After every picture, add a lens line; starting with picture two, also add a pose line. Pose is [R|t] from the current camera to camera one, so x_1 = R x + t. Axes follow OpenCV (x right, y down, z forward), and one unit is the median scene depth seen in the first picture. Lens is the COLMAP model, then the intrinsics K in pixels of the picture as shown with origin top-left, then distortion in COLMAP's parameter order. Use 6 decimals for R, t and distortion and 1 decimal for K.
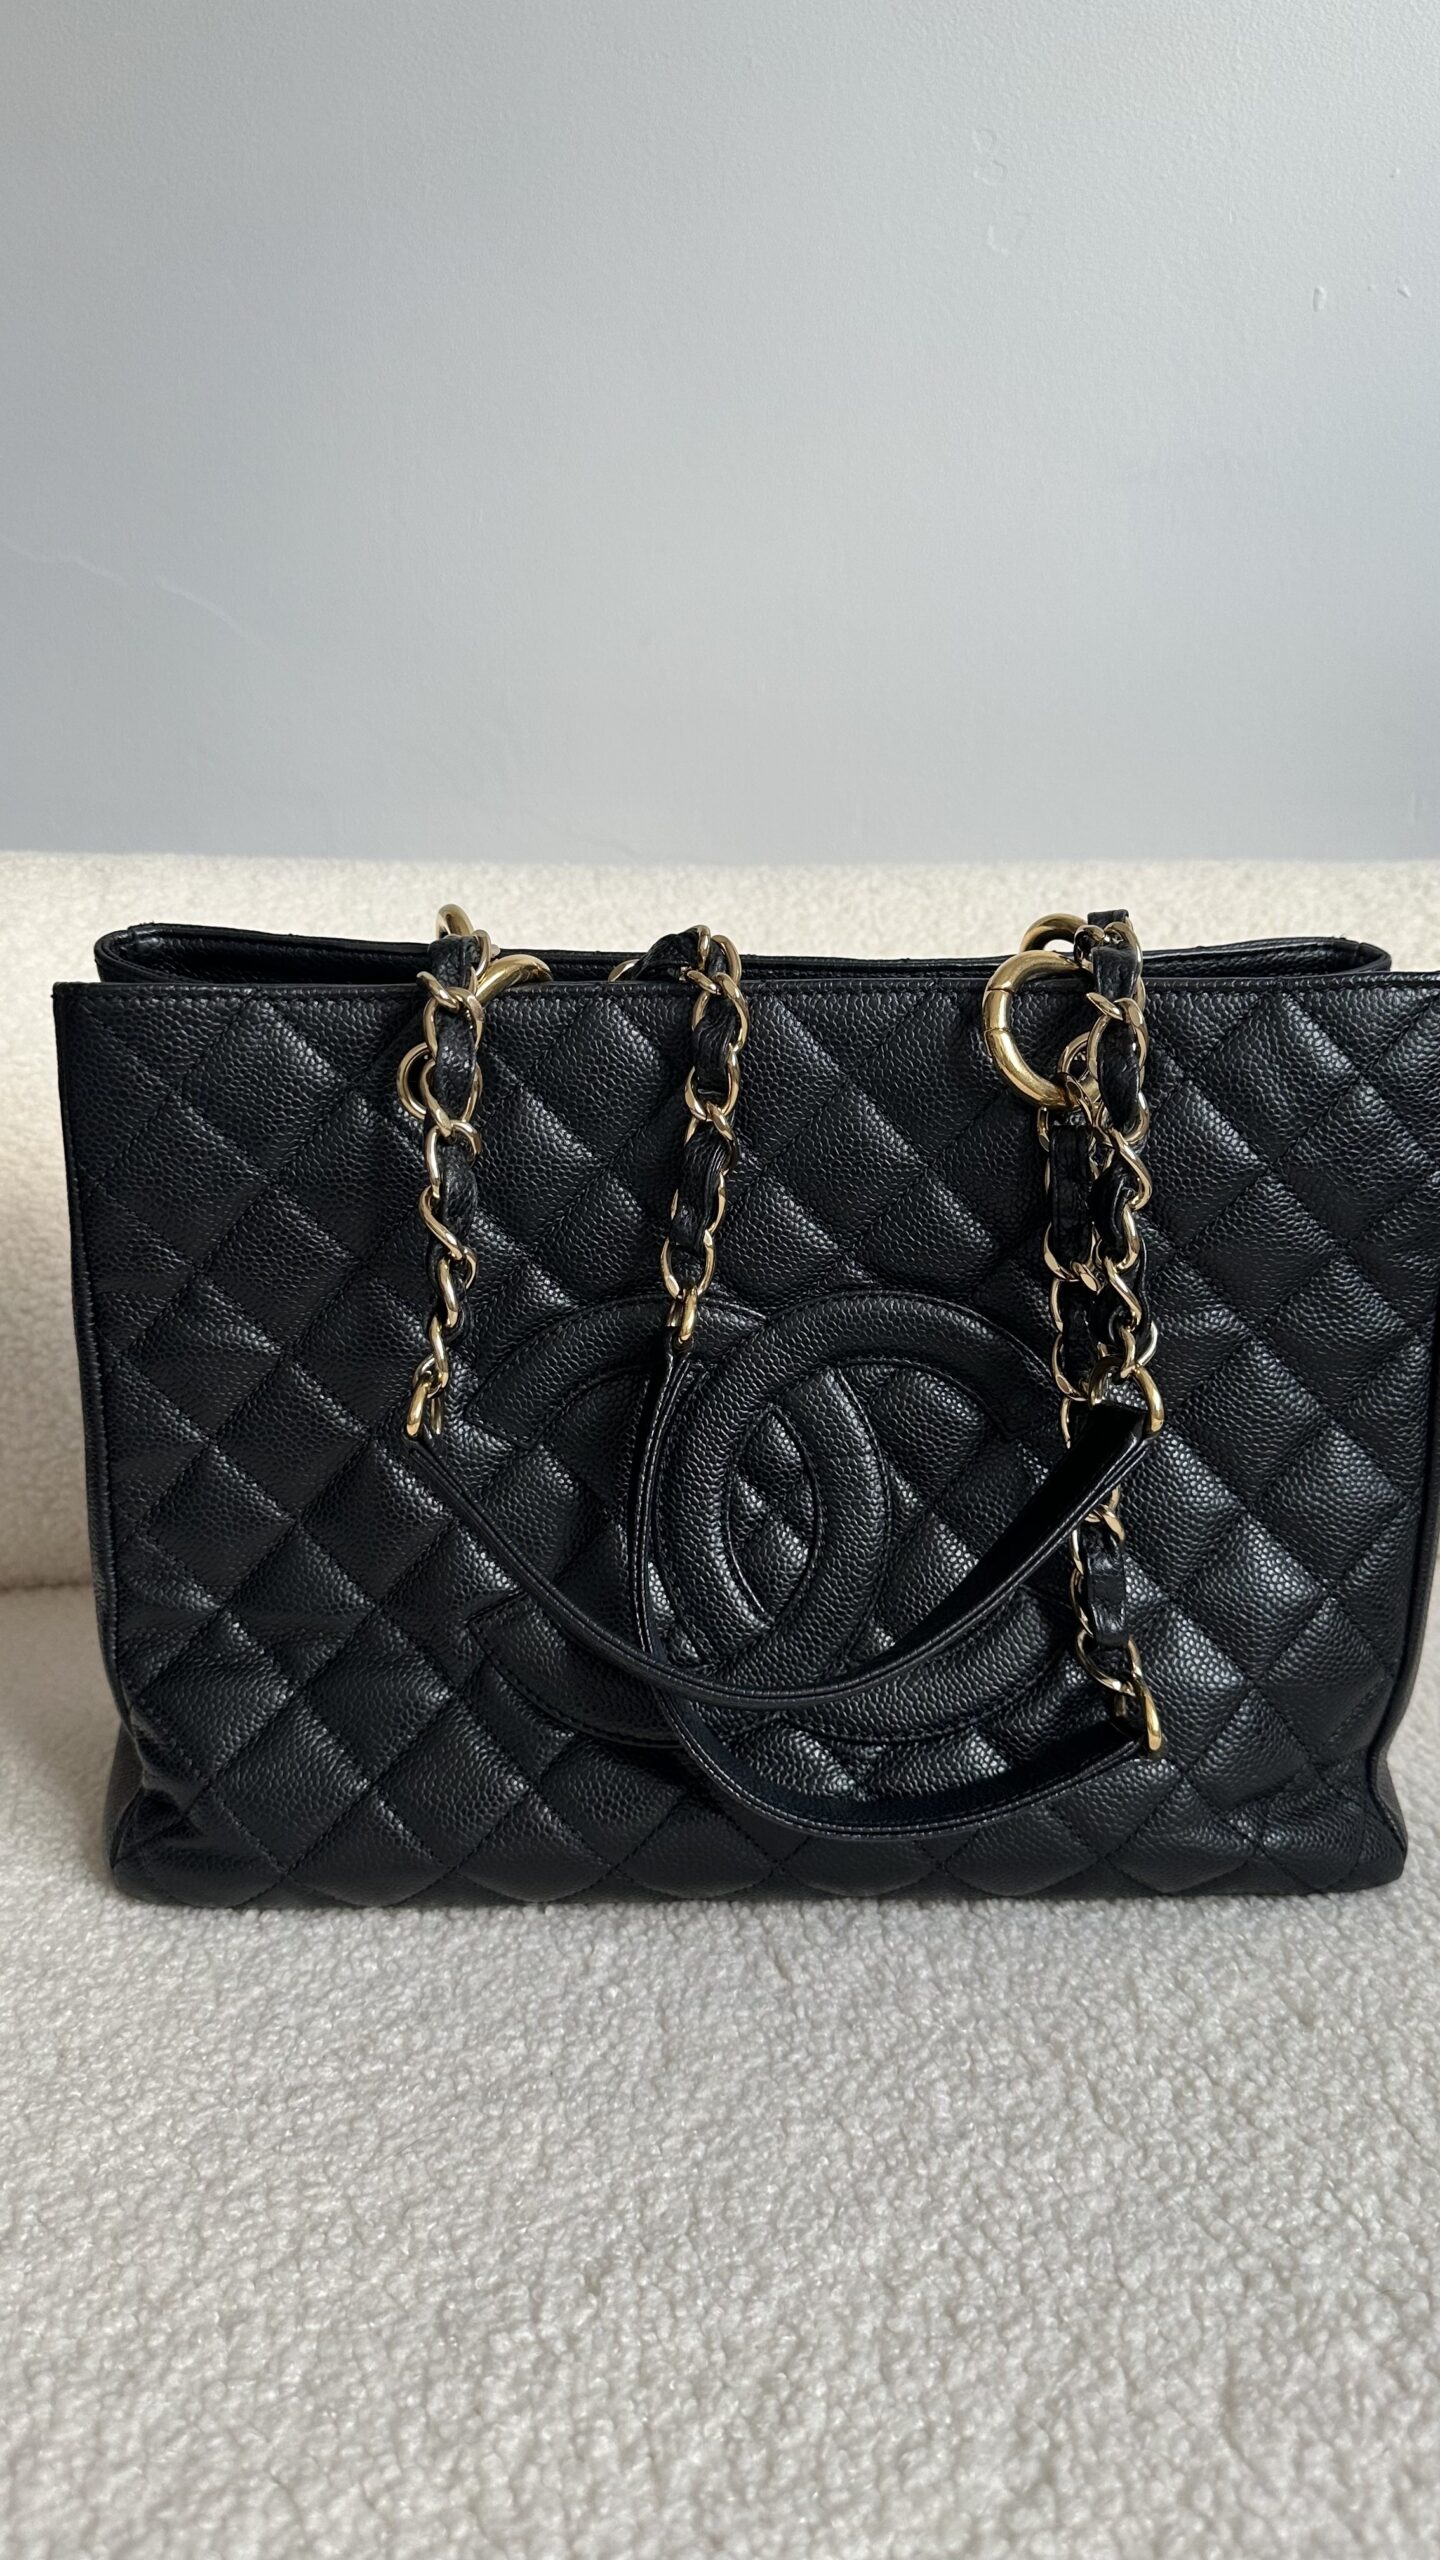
lens RADIAL K [[1718.6, 0, 581.8], [0, 1718.6, 1211.3], [0, 0, 1]] dist [-0.008614, -0.004680]
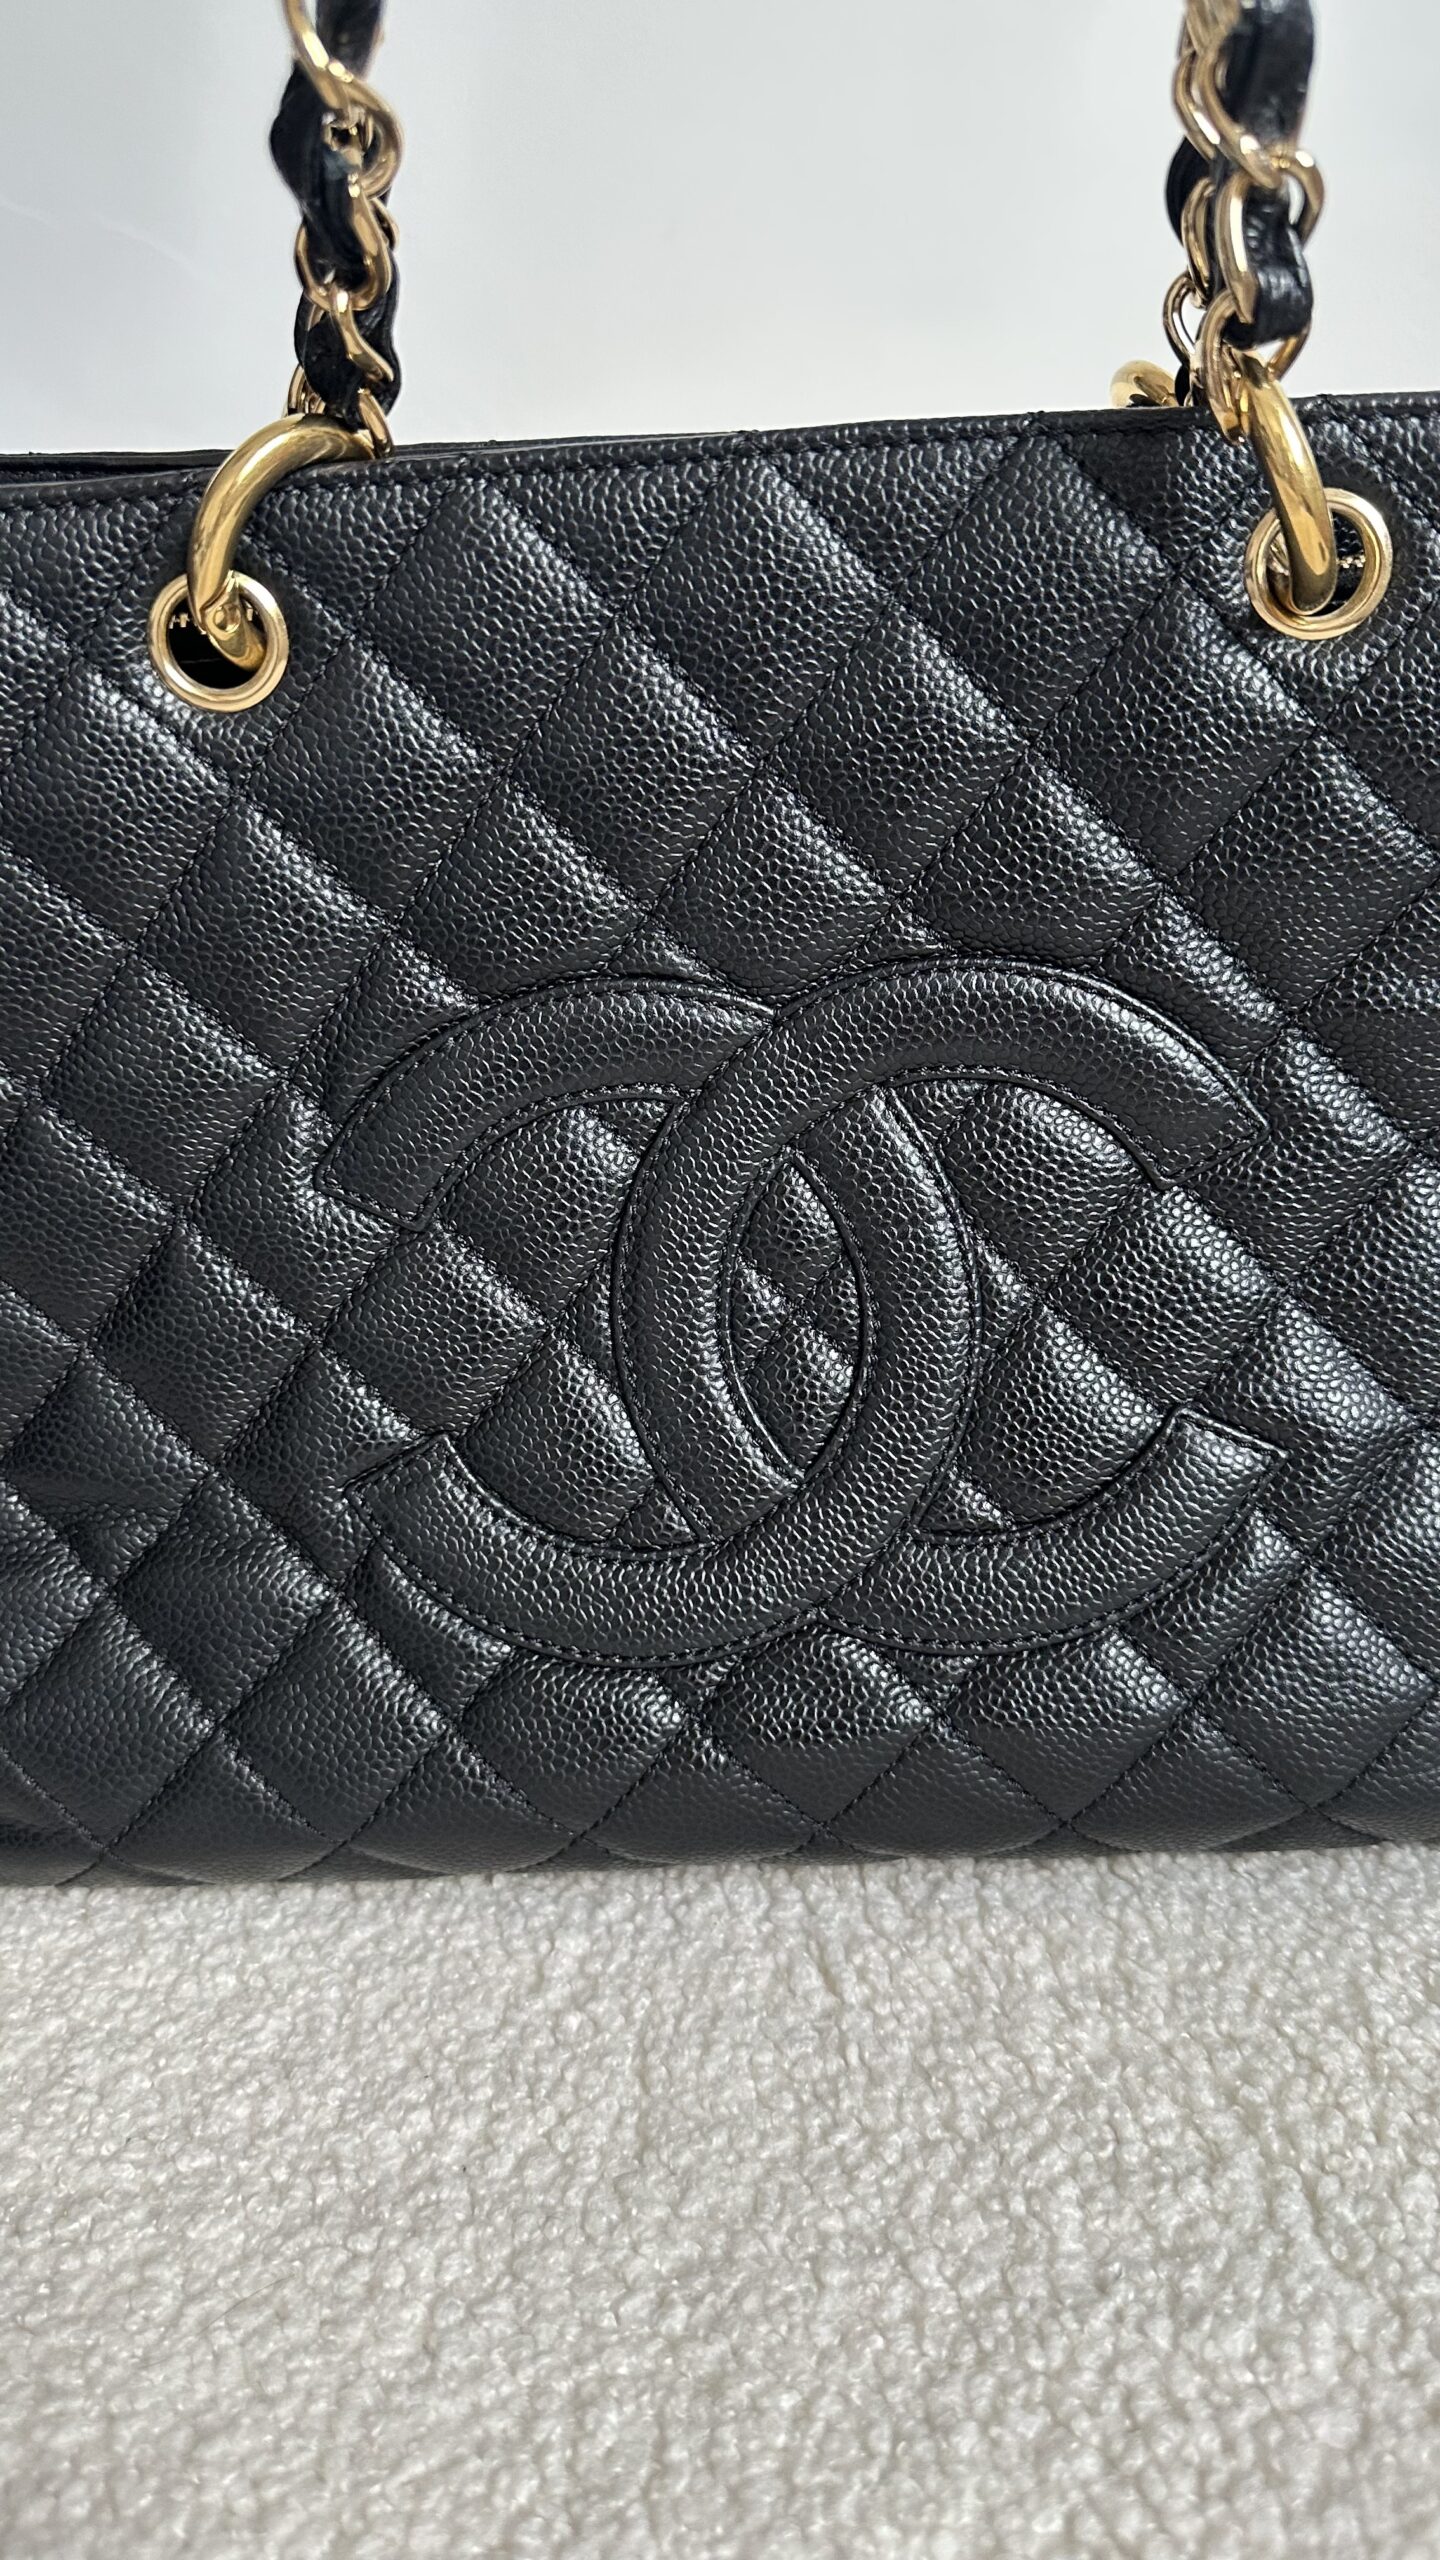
lens RADIAL K [[1718.6, 0, 581.8], [0, 1718.6, 1211.3], [0, 0, 1]] dist [-0.008614, -0.004680]
pose [[0.996695, -0.037696, -0.071963, 0.091149], [0.046452, 0.991175, 0.124151, 0.061550], [0.066648, -0.127083, 0.989650, 0.413136]]
